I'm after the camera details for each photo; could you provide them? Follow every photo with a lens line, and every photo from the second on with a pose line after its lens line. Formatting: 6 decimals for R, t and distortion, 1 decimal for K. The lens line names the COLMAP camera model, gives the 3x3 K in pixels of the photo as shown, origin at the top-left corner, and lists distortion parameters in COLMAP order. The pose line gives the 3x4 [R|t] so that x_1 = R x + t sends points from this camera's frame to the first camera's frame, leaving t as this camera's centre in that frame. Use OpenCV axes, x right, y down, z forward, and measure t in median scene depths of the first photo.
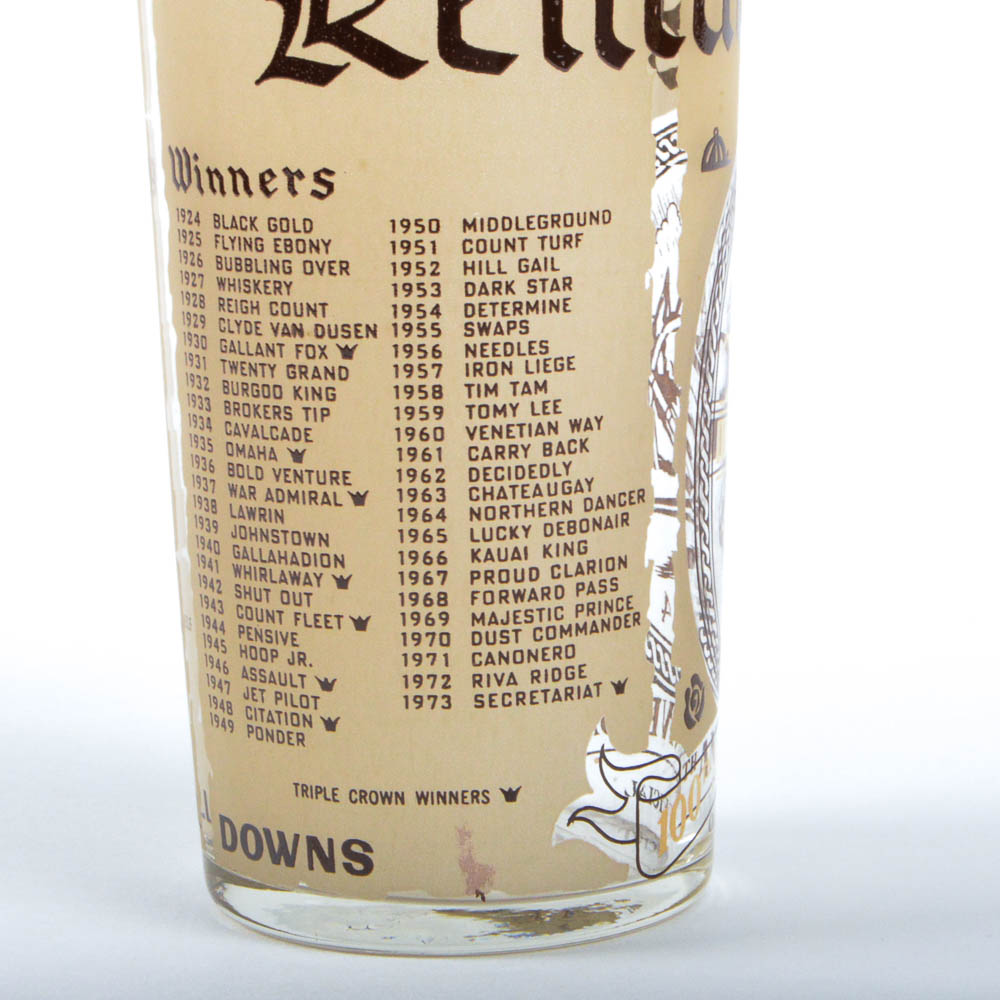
lens RADIAL K [[4452.7, 0, 499.3], [0, 4452.7, 429.0], [0, 0, 1]] dist [-0.009877, 3.424491]
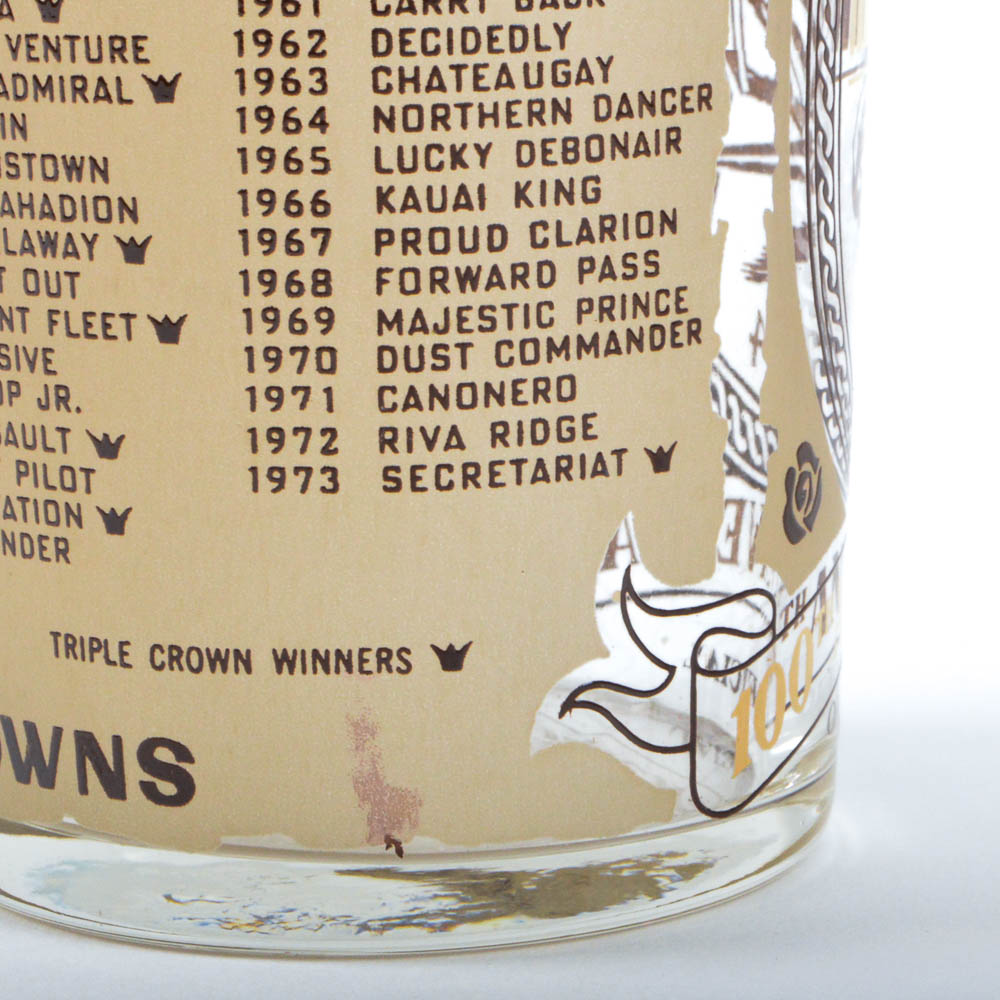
lens RADIAL K [[4439.9, 0, 485.2], [0, 4439.9, 500.2], [0, 0, 1]] dist [-0.111857, 7.264466]
pose [[0.999292, 0.010385, -0.036168, 0.025561], [-0.009242, 0.999457, 0.031618, 0.046876], [0.036477, -0.031261, 0.998845, 0.474557]]
